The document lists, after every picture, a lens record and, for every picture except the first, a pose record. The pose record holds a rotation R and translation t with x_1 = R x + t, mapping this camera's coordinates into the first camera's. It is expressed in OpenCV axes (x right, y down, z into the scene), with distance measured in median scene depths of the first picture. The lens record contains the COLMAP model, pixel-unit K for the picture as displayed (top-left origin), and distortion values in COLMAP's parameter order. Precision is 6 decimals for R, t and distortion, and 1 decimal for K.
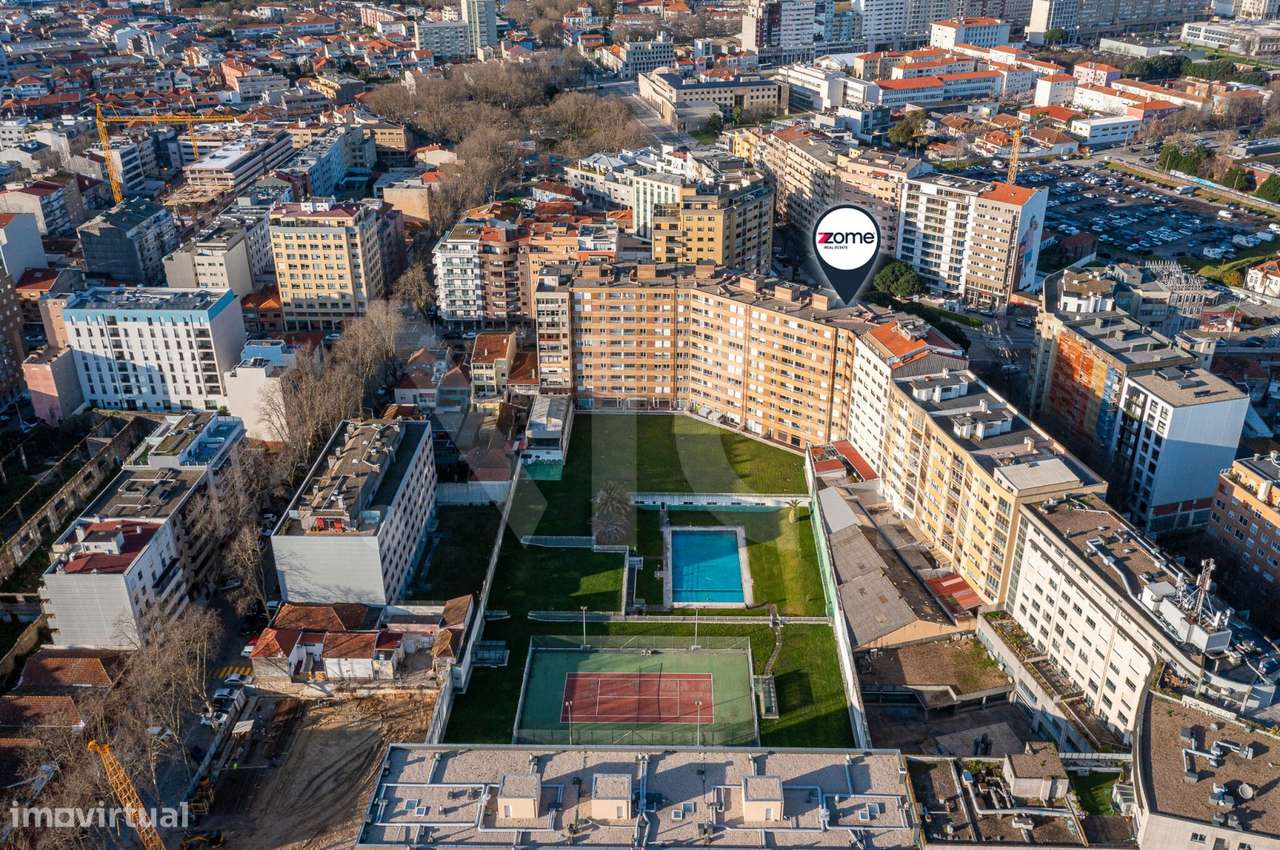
lens RADIAL K [[995.0, 0, 646.6], [0, 995.0, 424.6], [0, 0, 1]] dist [-0.021592, 0.085123]
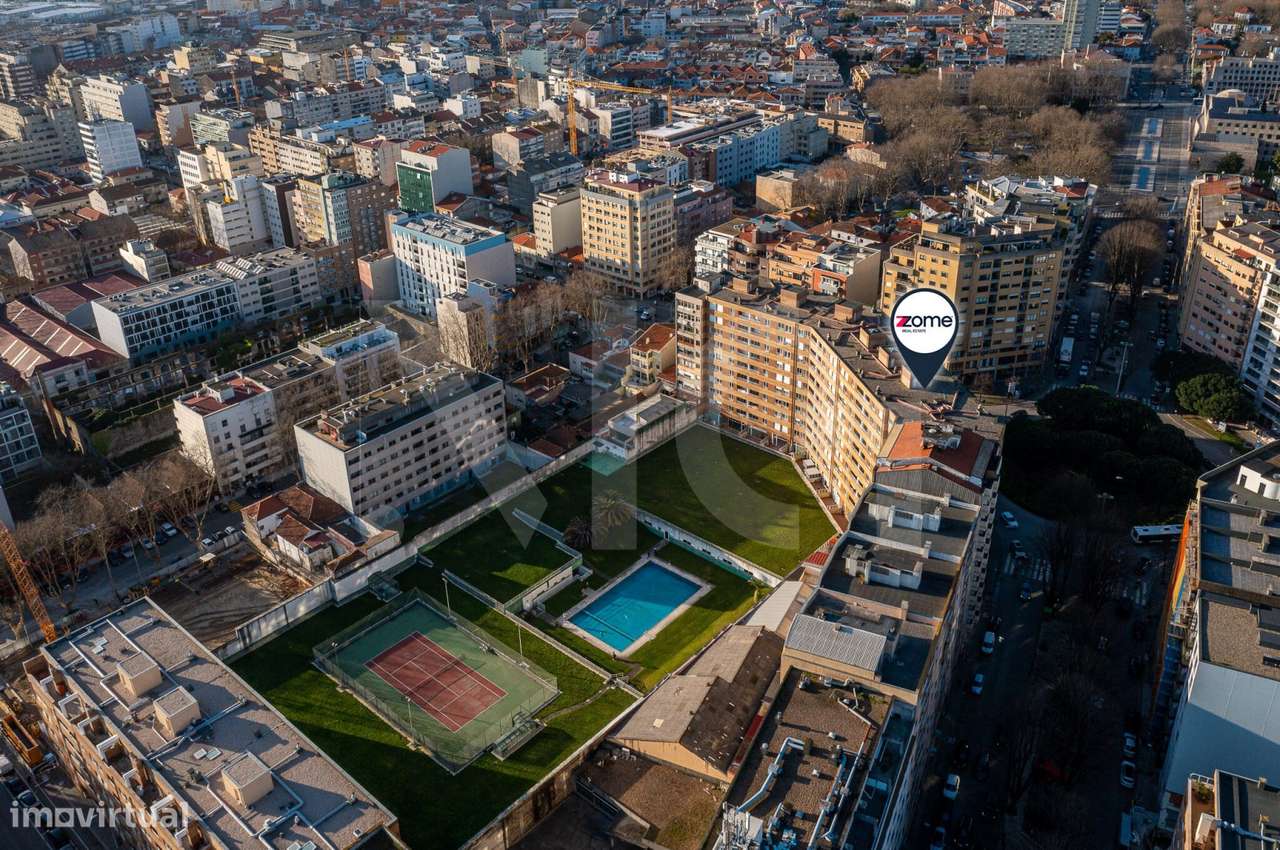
lens RADIAL K [[995.0, 0, 646.6], [0, 995.0, 424.6], [0, 0, 1]] dist [-0.021592, 0.085123]
pose [[0.763582, 0.298400, -0.572625, 0.446565], [-0.292866, 0.950400, 0.104731, -0.097750], [0.575475, 0.087732, 0.813100, 0.180739]]
